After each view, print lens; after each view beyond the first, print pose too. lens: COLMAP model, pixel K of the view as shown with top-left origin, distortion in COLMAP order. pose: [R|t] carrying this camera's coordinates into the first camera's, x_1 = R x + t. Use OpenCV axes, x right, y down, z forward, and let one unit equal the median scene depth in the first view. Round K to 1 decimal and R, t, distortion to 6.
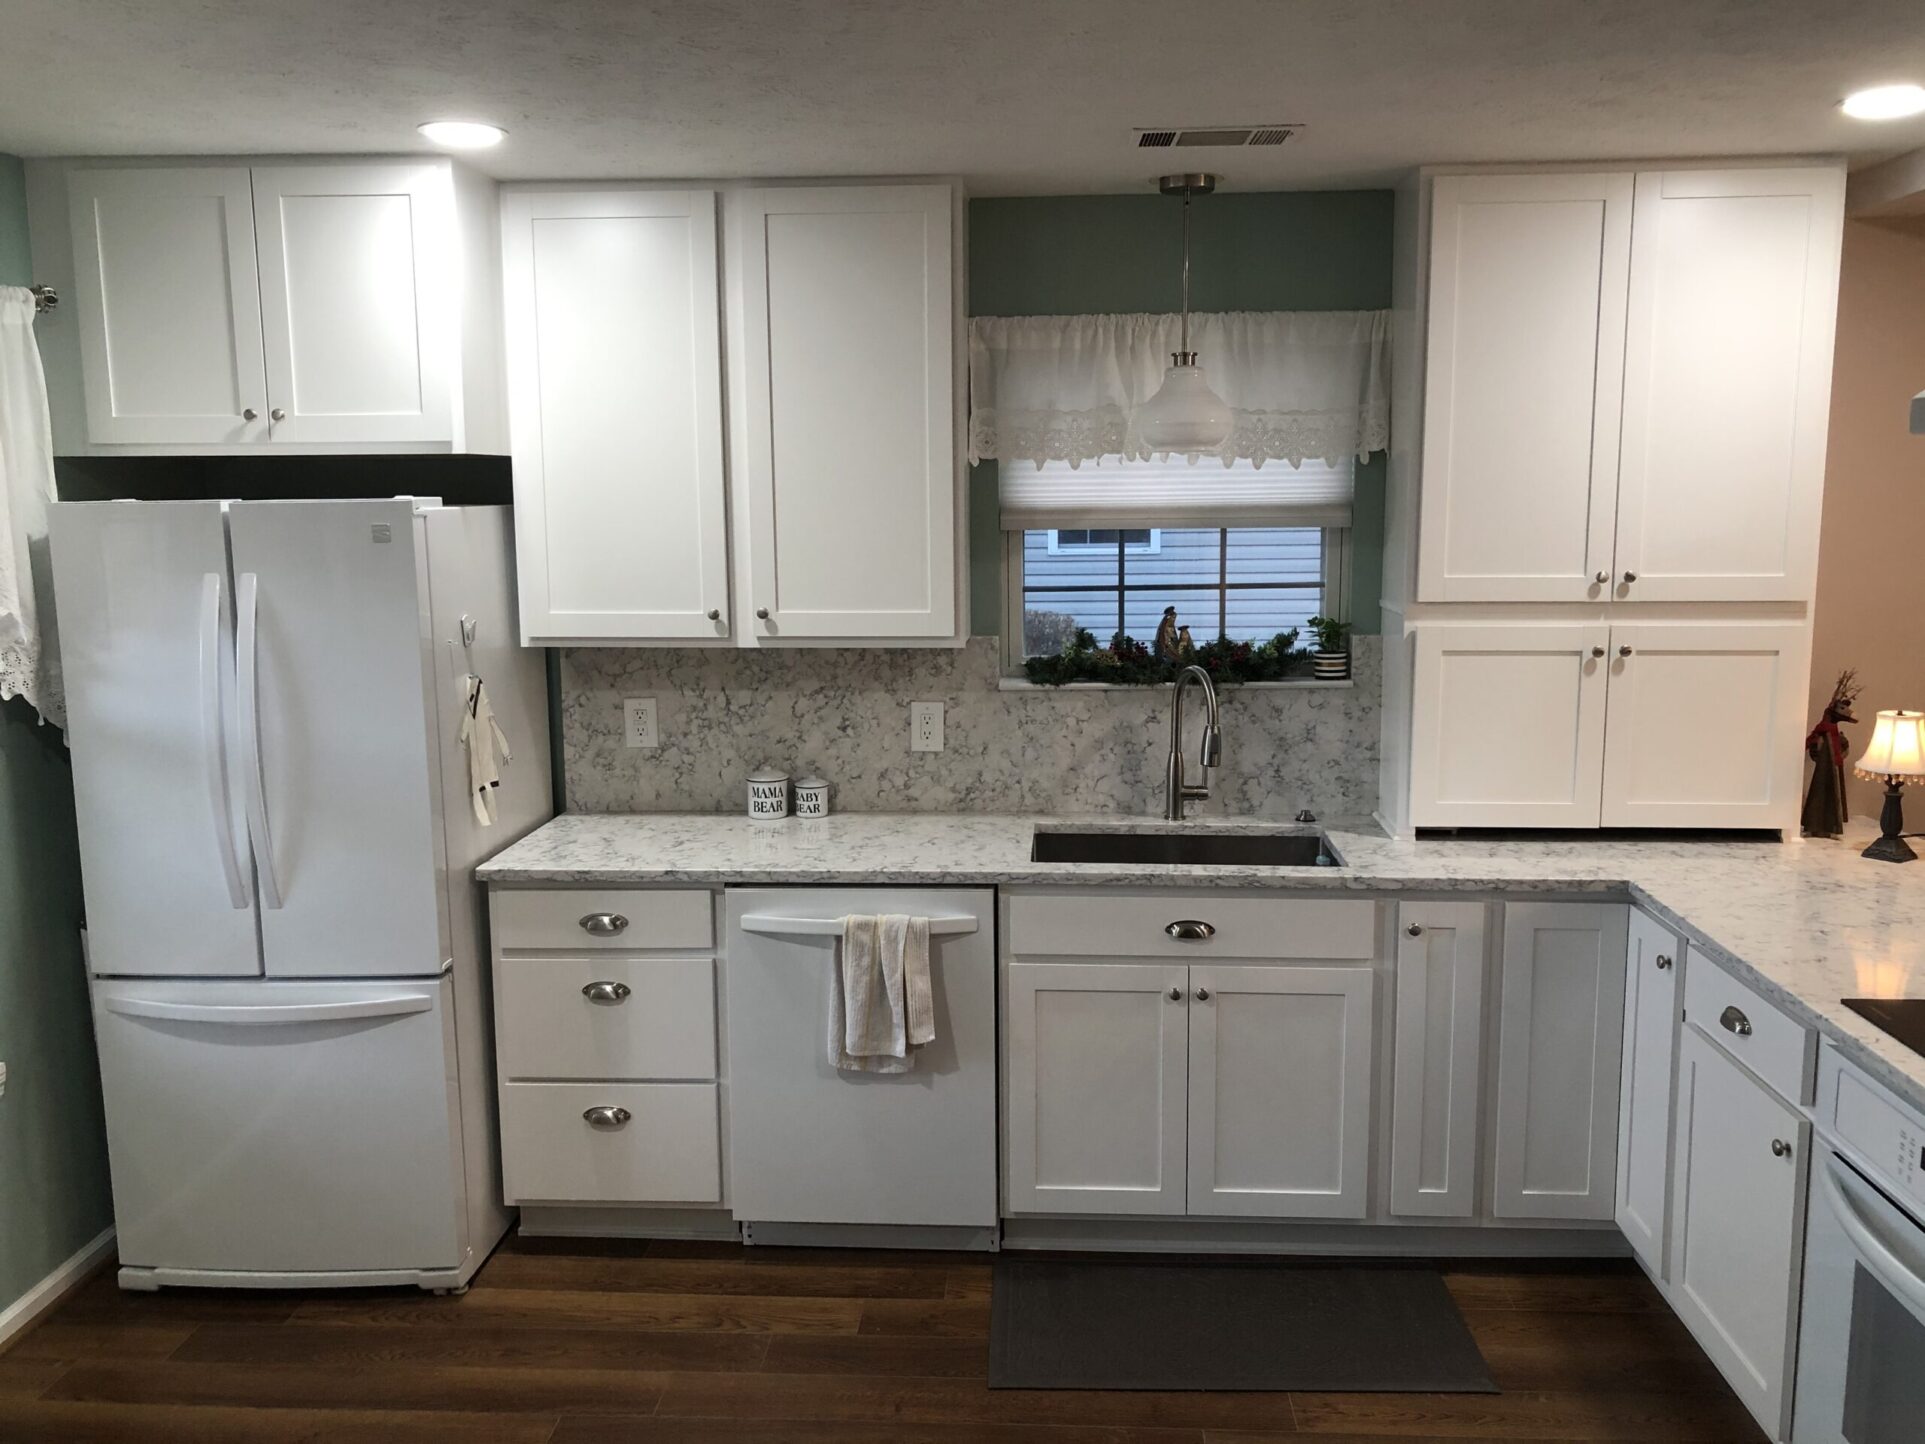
lens RADIAL K [[1519.6, 0, 968.0], [0, 1519.6, 699.3], [0, 0, 1]] dist [0.007801, 0.002545]
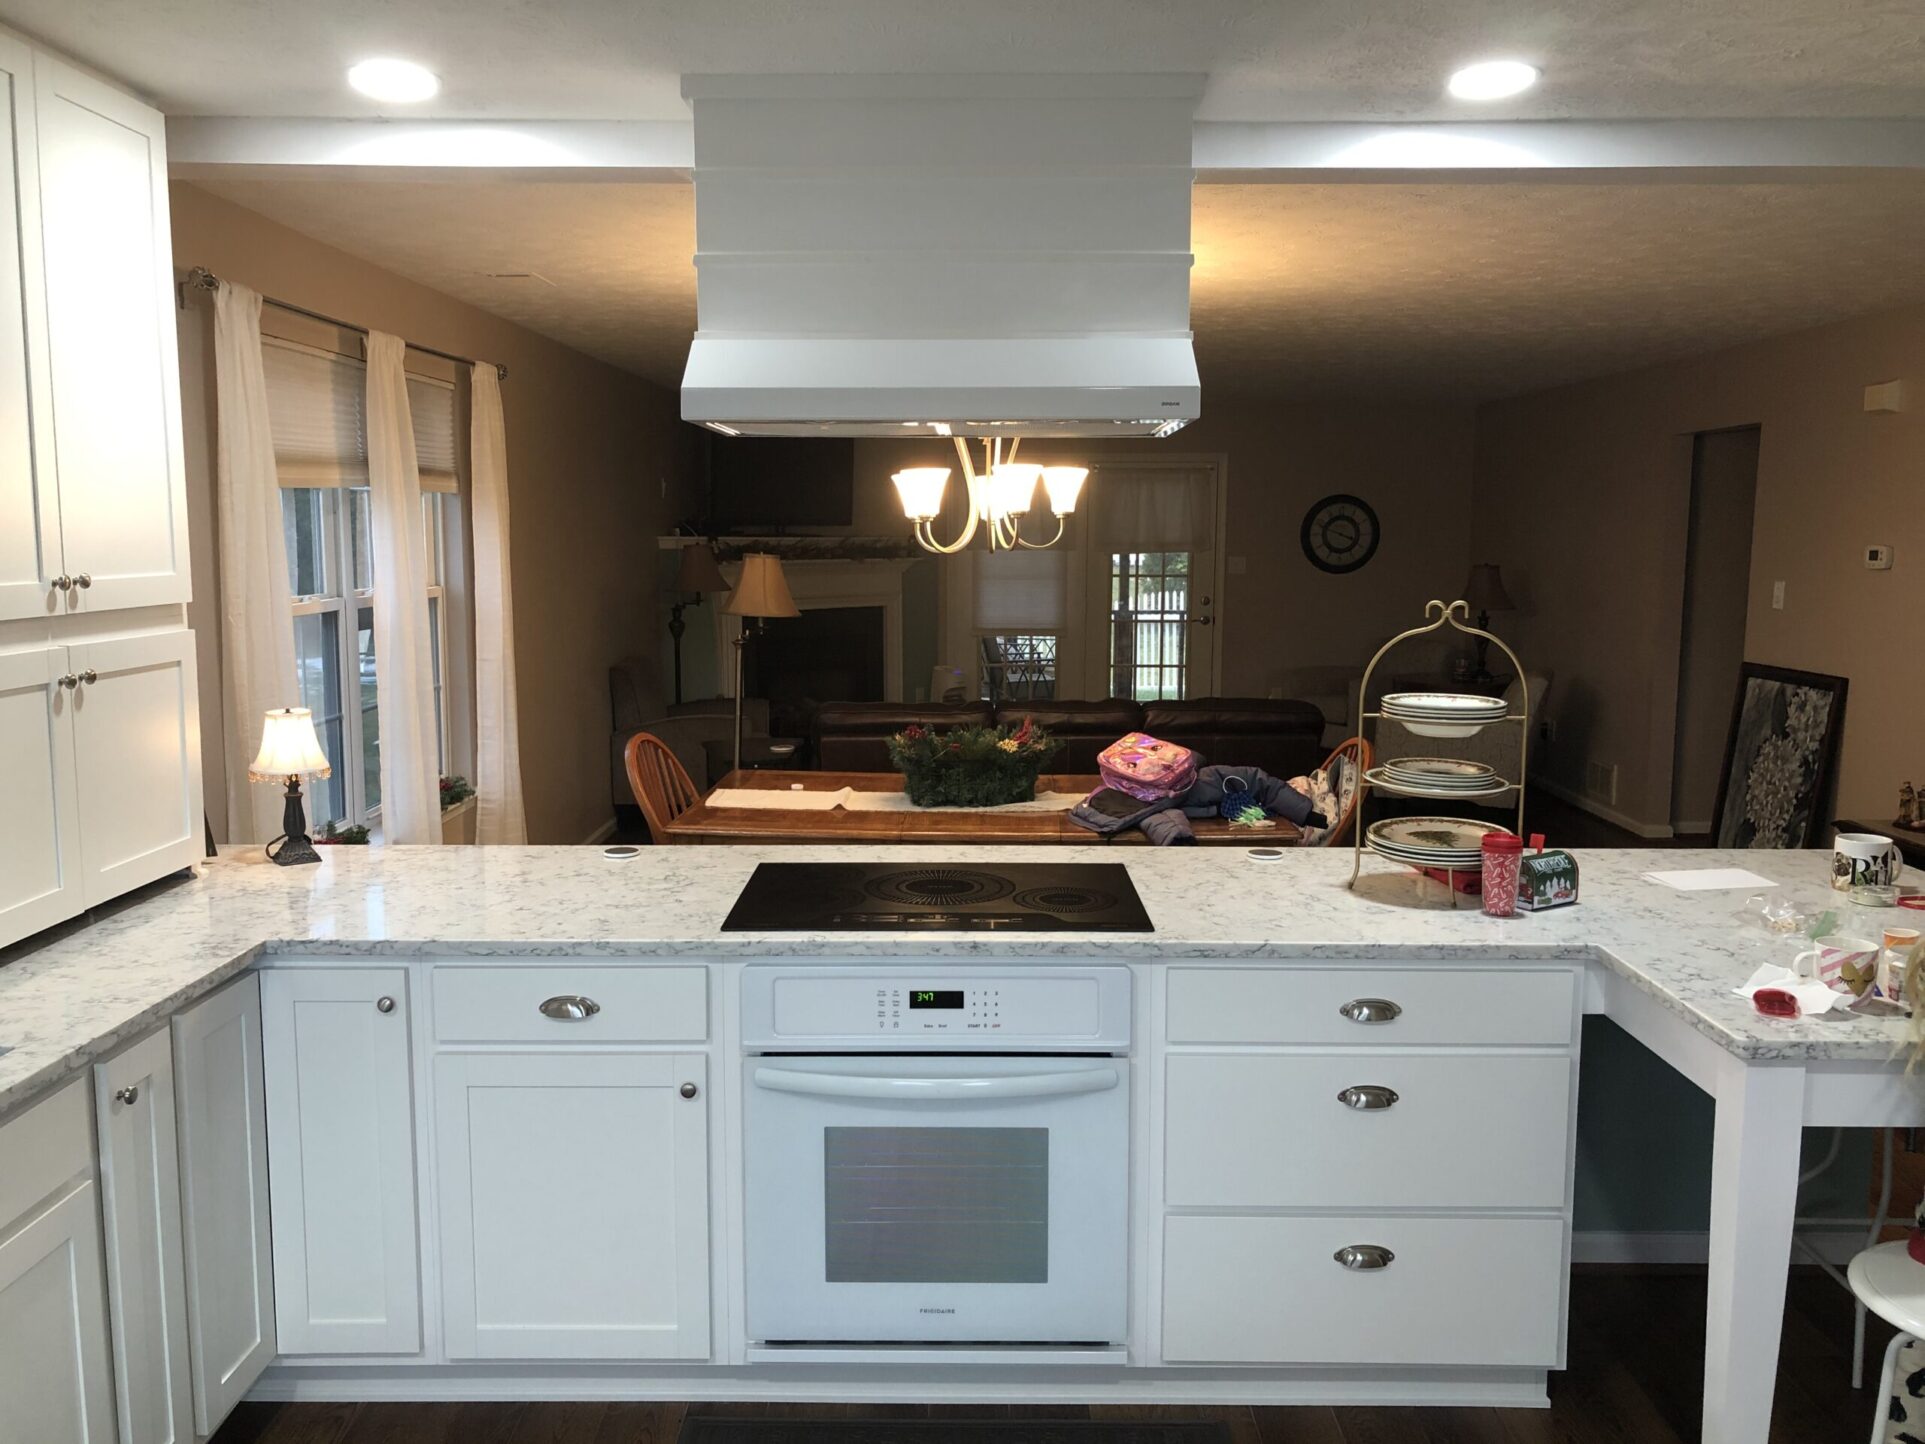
lens RADIAL K [[1560.4, 0, 962.5], [0, 1560.4, 722.0], [0, 0, 1]] dist [0.038311, -0.083394]
pose [[-0.051506, -0.119573, 0.991488, -0.398776], [0.117392, 0.985198, 0.124913, -0.057953], [-0.991749, 0.122827, -0.036707, 0.601784]]
